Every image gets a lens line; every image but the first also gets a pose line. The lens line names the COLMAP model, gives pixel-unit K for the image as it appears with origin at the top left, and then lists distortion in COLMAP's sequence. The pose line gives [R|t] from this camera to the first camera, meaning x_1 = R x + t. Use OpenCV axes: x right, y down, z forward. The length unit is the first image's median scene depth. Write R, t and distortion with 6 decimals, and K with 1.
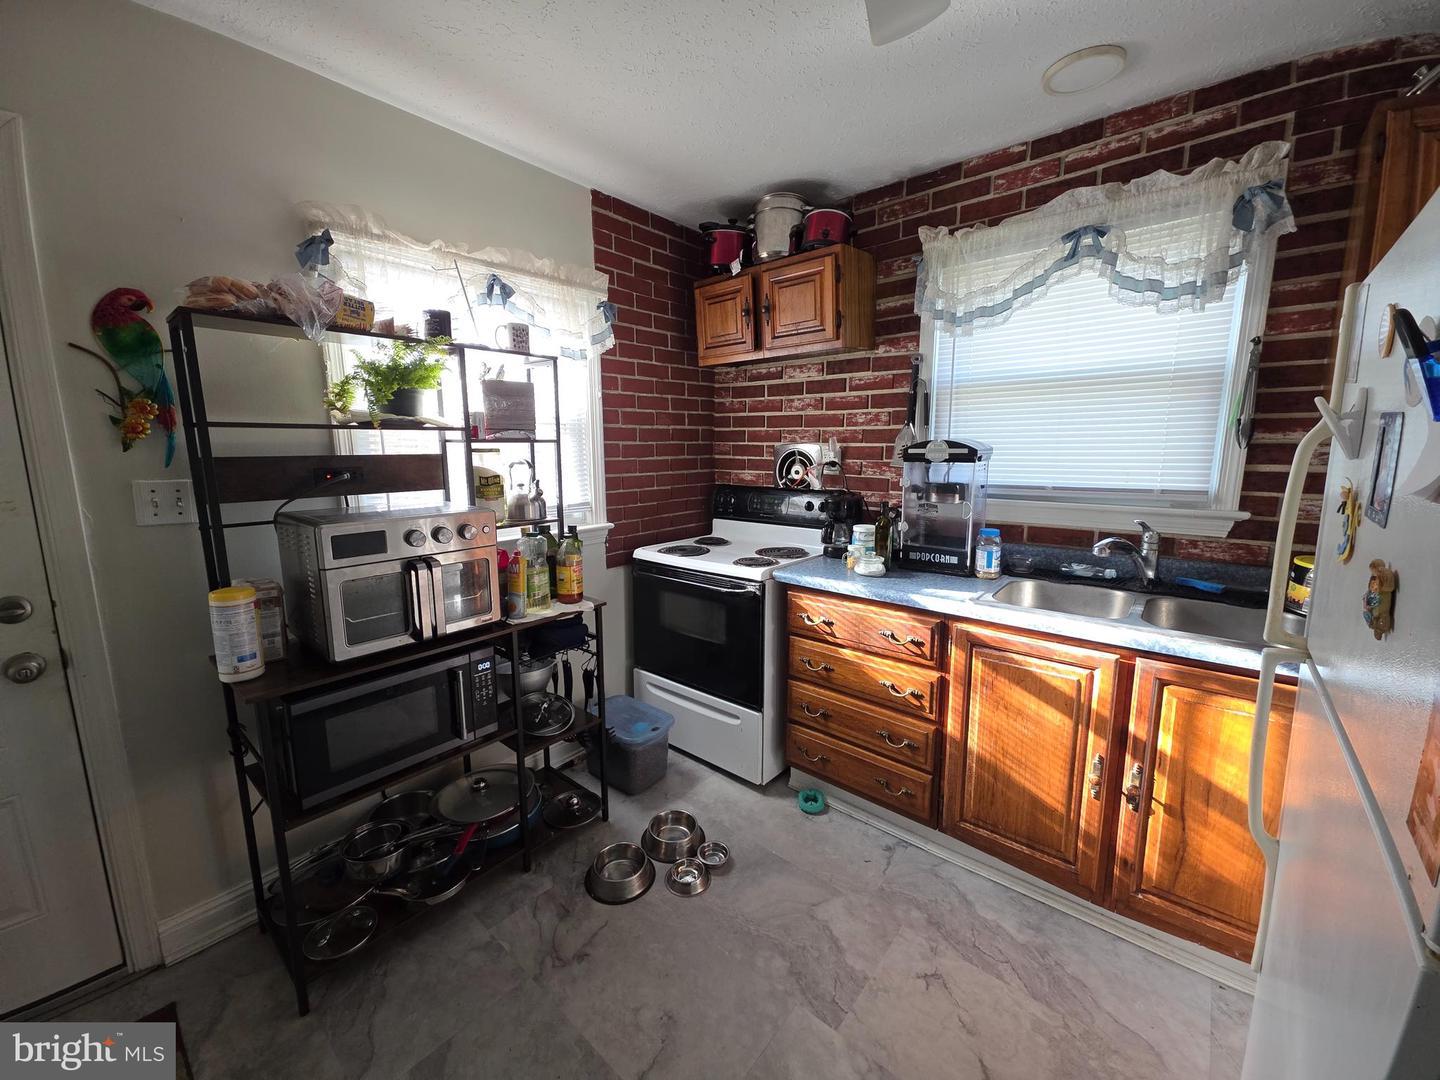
lens RADIAL K [[570.7, 0, 717.9], [0, 570.7, 529.7], [0, 0, 1]] dist [0.024390, -0.008367]
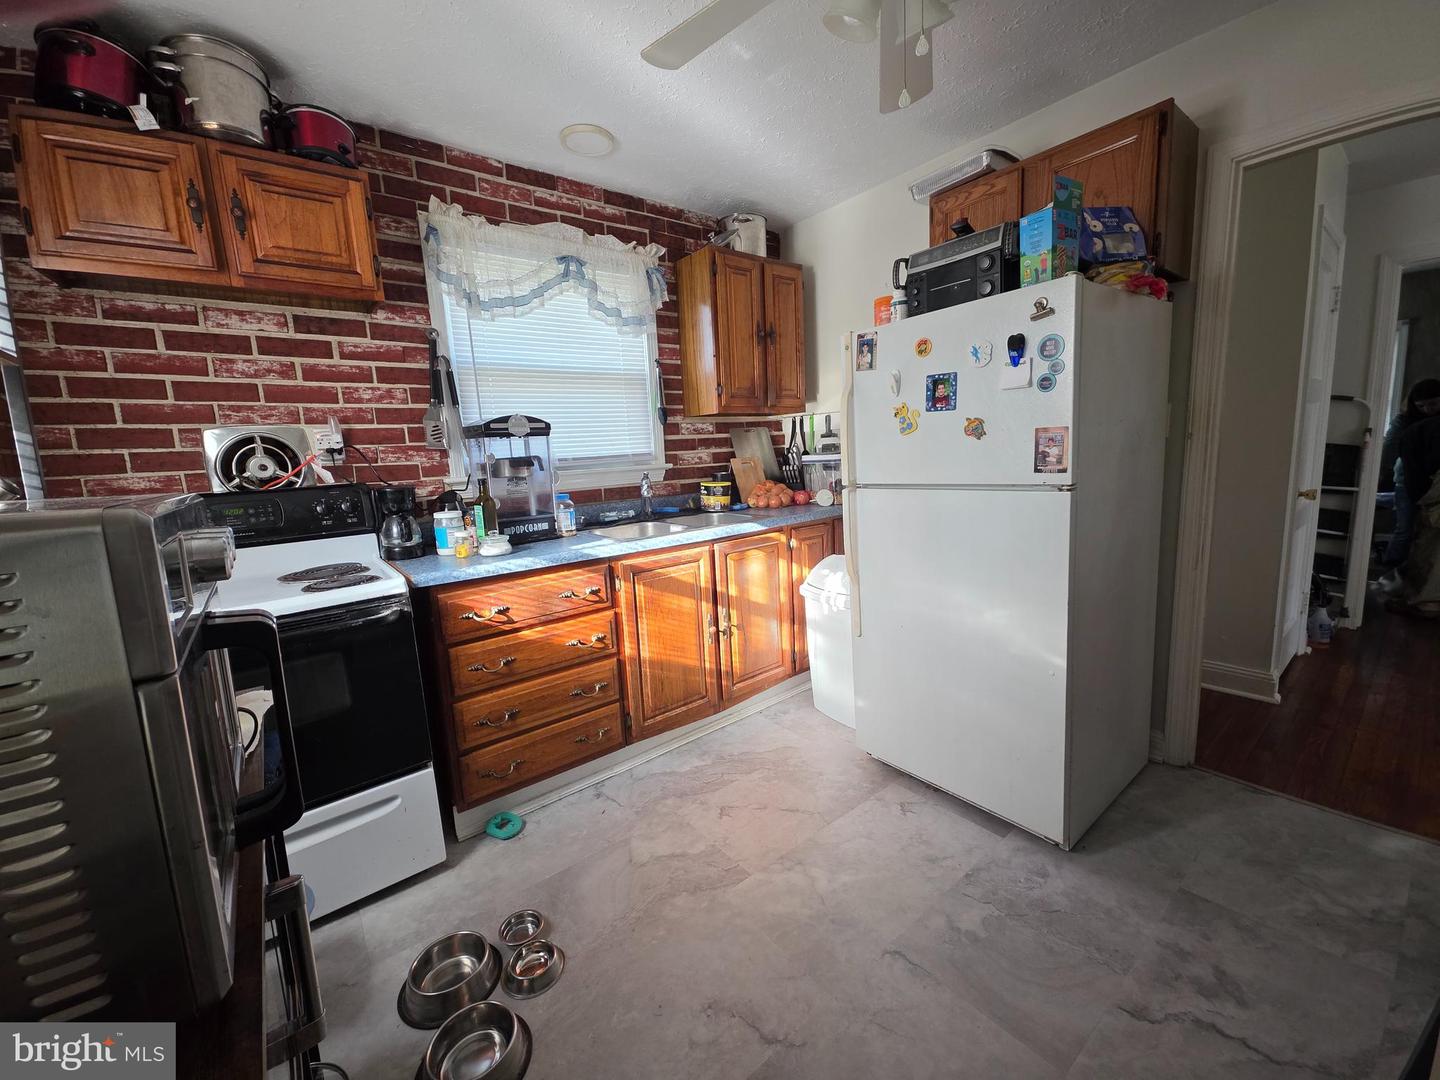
lens RADIAL K [[570.7, 0, 717.9], [0, 570.7, 529.7], [0, 0, 1]] dist [0.024390, -0.008367]
pose [[0.201778, -0.139734, 0.969412, -0.590987], [0.199205, 0.974938, 0.099067, 0.017241], [-0.958959, 0.173122, 0.224557, 0.451038]]
